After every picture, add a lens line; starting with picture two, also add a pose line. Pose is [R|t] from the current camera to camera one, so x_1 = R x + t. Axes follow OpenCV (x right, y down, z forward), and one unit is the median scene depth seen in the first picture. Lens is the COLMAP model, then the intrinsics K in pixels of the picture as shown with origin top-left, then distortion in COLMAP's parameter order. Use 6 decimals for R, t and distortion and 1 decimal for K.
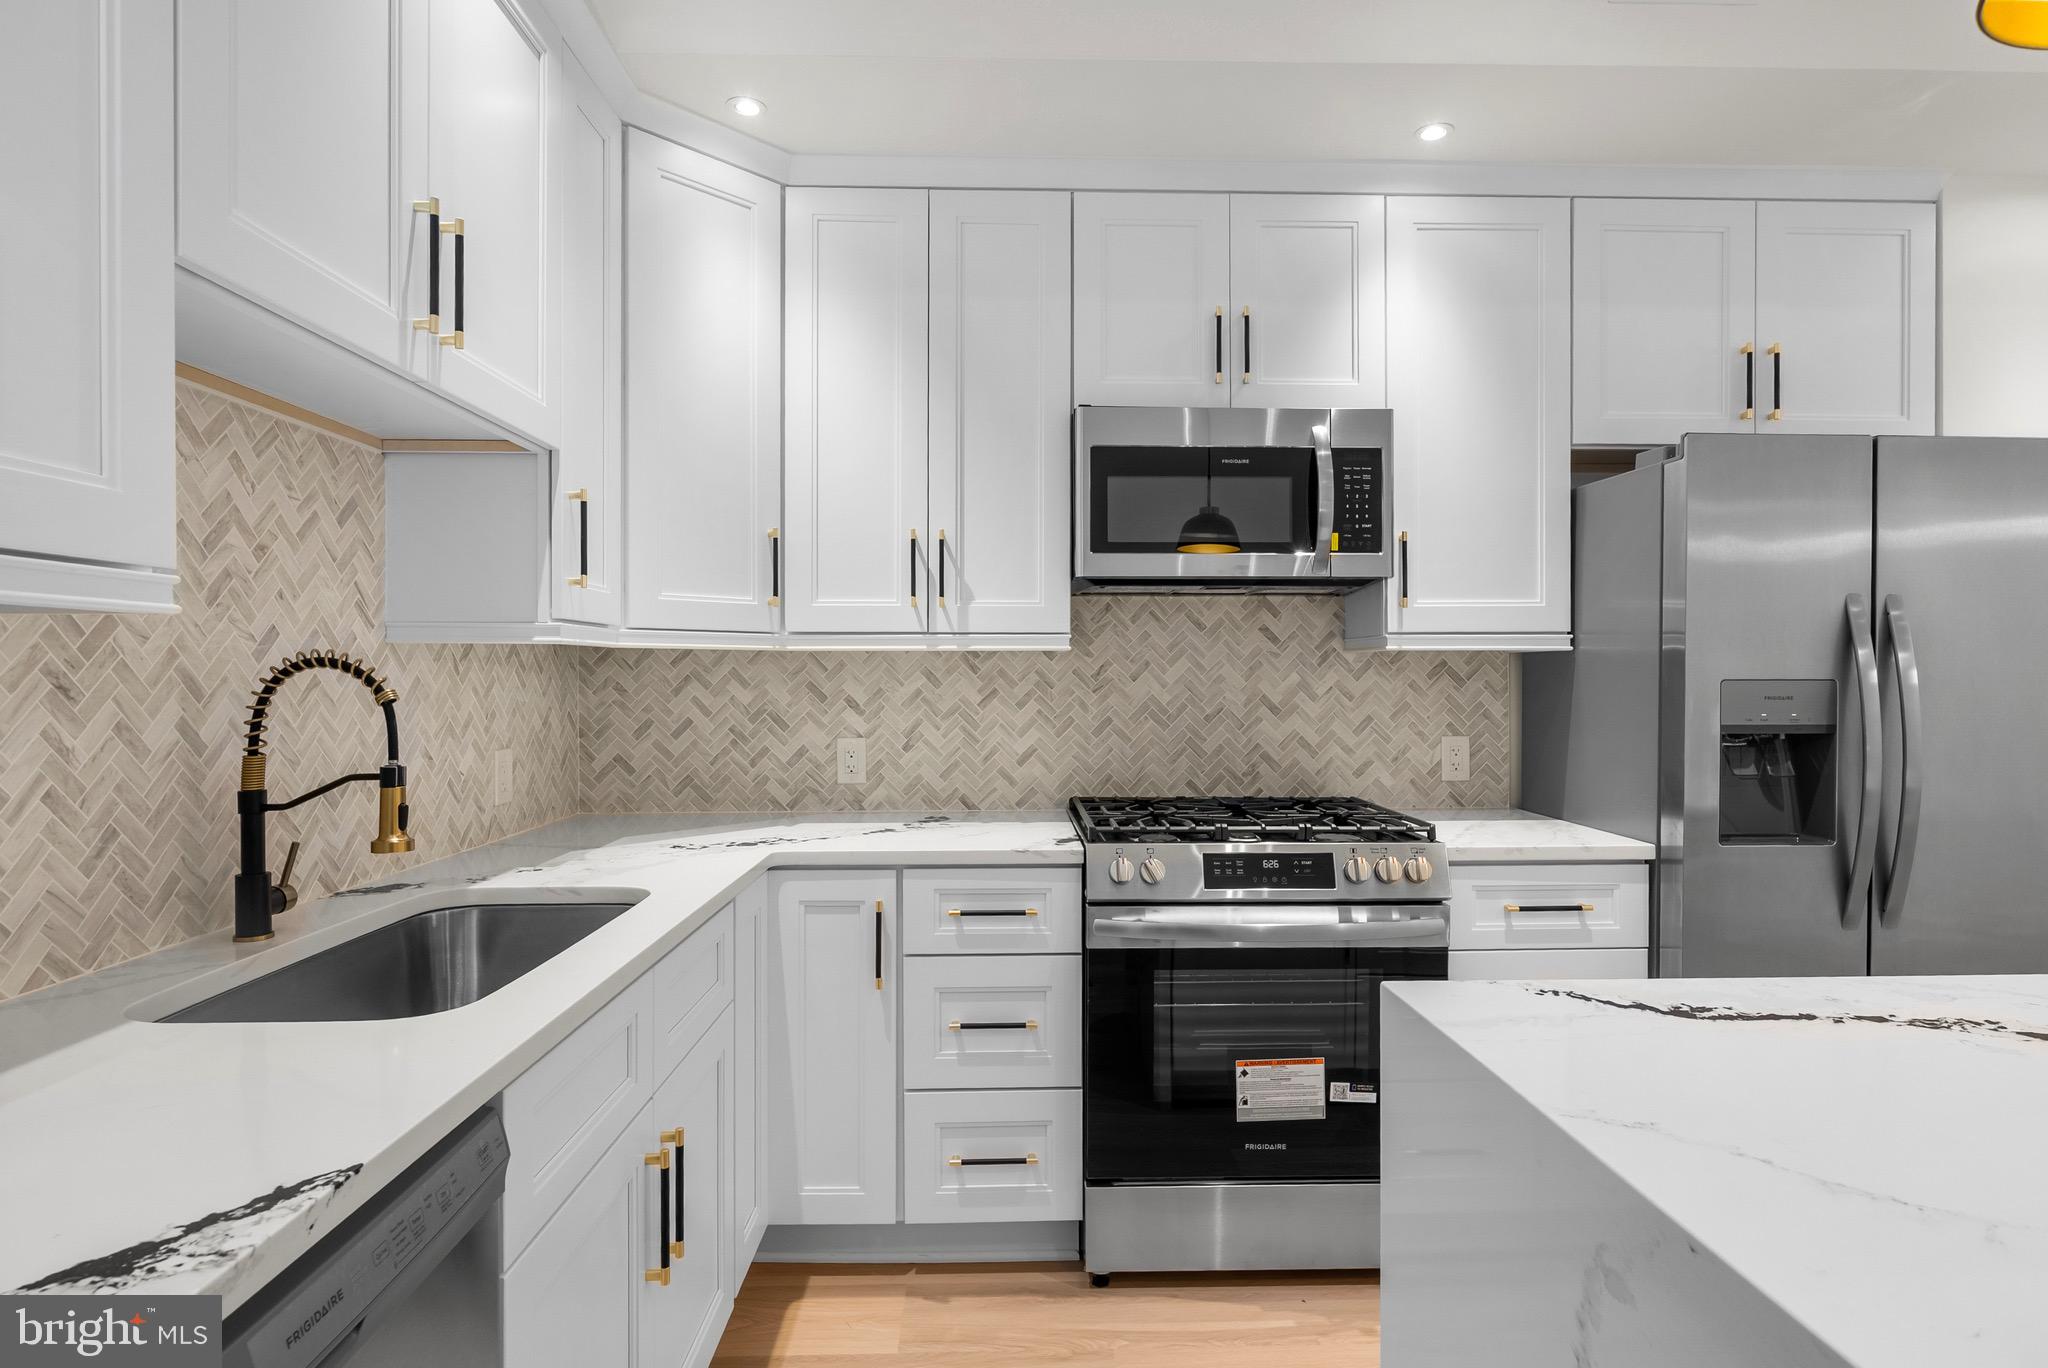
lens RADIAL K [[1075.0, 0, 1025.0], [0, 1075.0, 679.4], [0, 0, 1]] dist [-0.003837, 0.002025]
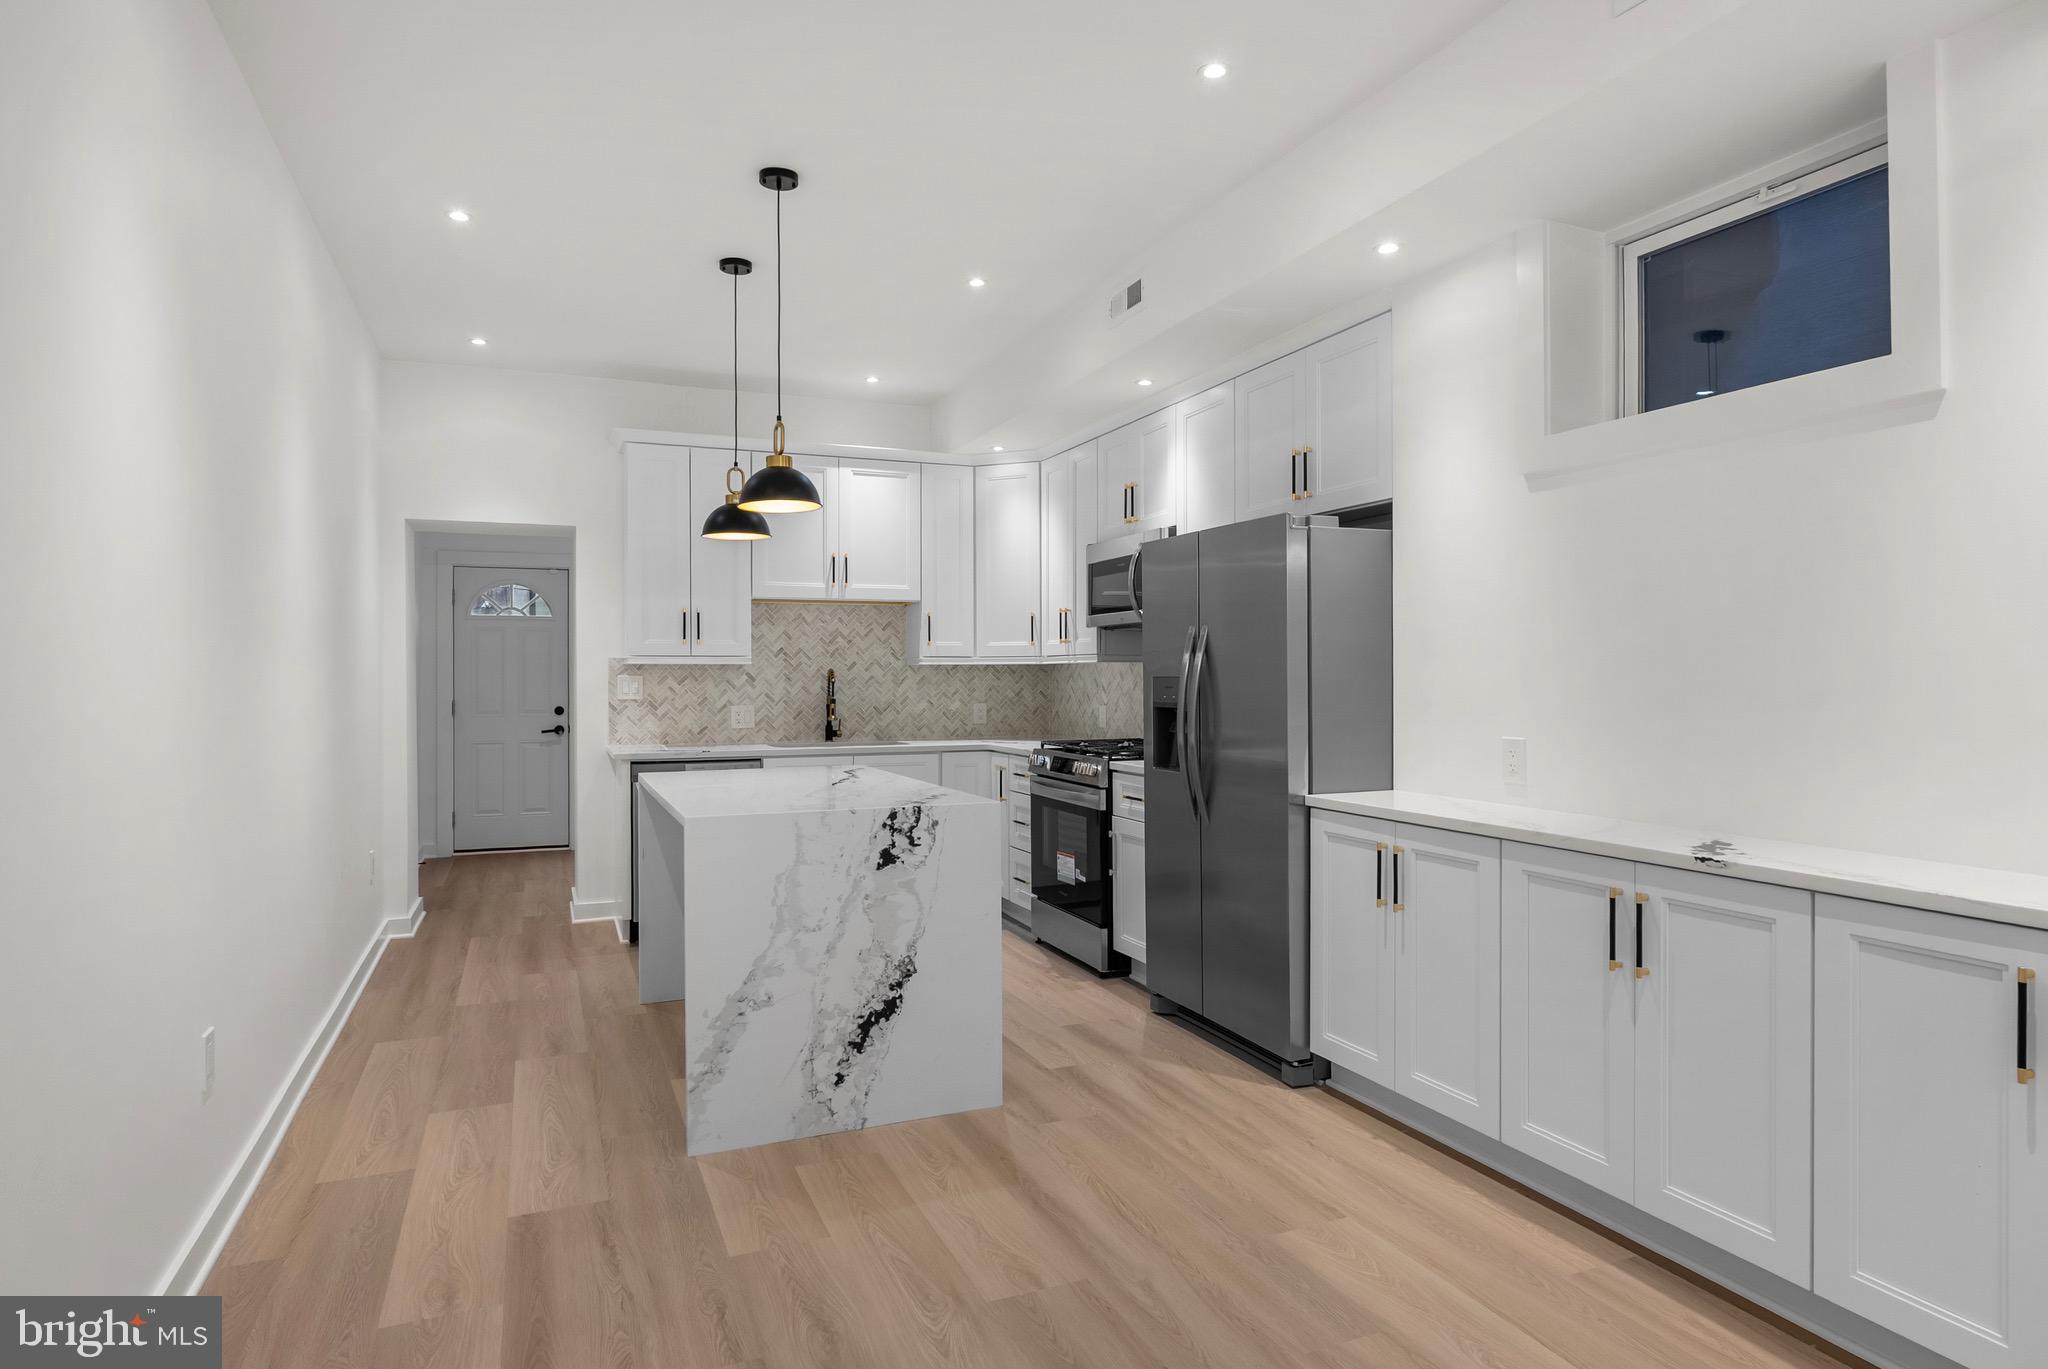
lens RADIAL K [[1135.6, 0, 1032.6], [0, 1135.6, 681.1], [0, 0, 1]] dist [-0.000809, 0.000105]
pose [[0.368072, 0.004383, -0.929787, 2.034985], [-0.001170, 0.999990, 0.004251, -0.000598], [0.929797, -0.000477, 0.368073, 0.090263]]
